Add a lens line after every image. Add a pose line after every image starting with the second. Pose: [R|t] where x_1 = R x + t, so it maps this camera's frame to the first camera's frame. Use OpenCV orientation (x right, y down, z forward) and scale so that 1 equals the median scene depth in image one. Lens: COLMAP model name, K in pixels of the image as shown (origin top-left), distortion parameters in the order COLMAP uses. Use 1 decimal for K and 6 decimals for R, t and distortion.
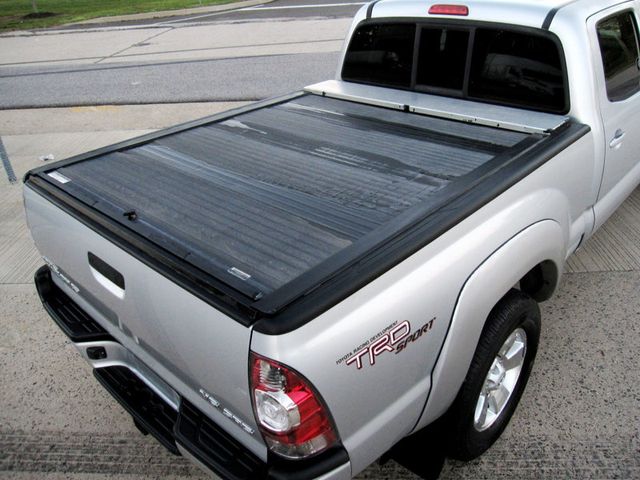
lens RADIAL K [[531.1, 0, 334.4], [0, 531.1, 238.8], [0, 0, 1]] dist [-0.080101, 0.051138]
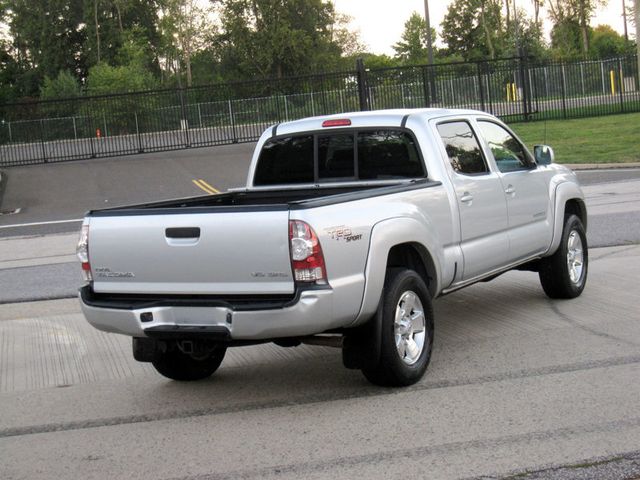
lens RADIAL K [[1267.7, 0, 338.1], [0, 1267.7, 240.0], [0, 0, 1]] dist [-0.150486, -0.037689]
pose [[0.968692, -0.047533, 0.243673, -0.623975], [0.144203, 0.906685, -0.396394, 1.201569], [-0.202093, 0.419123, 0.885152, -1.885612]]
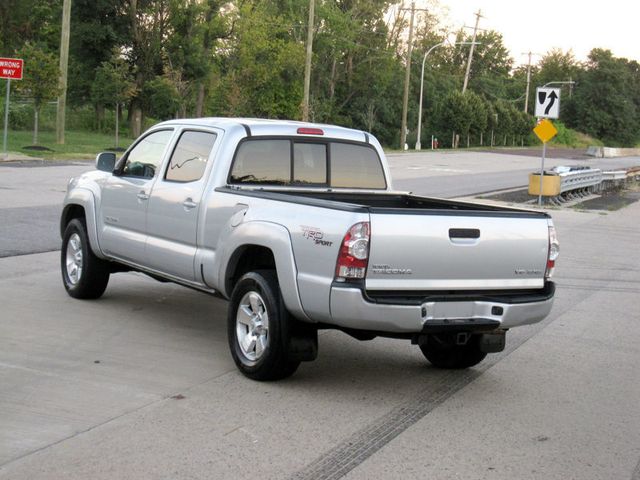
lens RADIAL K [[1267.7, 0, 338.1], [0, 1267.7, 240.0], [0, 0, 1]] dist [-0.150486, -0.037689]
pose [[0.282597, -0.020953, 0.959010, -3.263386], [0.392354, 0.914830, -0.095630, 0.221820], [-0.875327, 0.403296, 0.266749, 0.099392]]
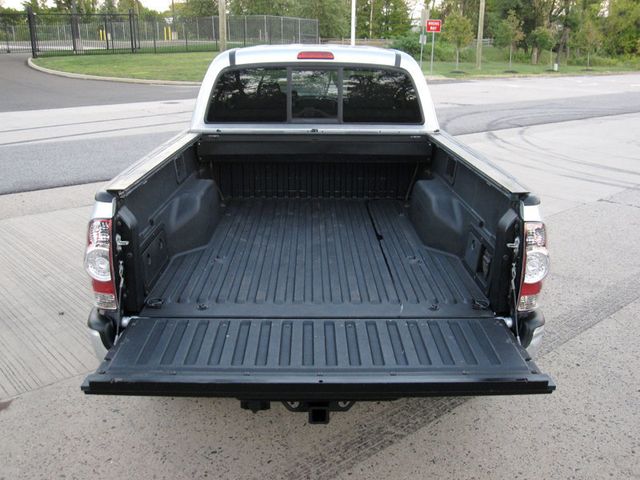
lens RADIAL K [[612.6, 0, 330.5], [0, 612.6, 236.6], [0, 0, 1]] dist [-0.075530, 0.023676]
pose [[0.721299, -0.154308, 0.675216, -0.797275], [0.294714, 0.950589, -0.097589, 0.116666], [-0.626794, 0.269387, 0.731136, 0.051913]]
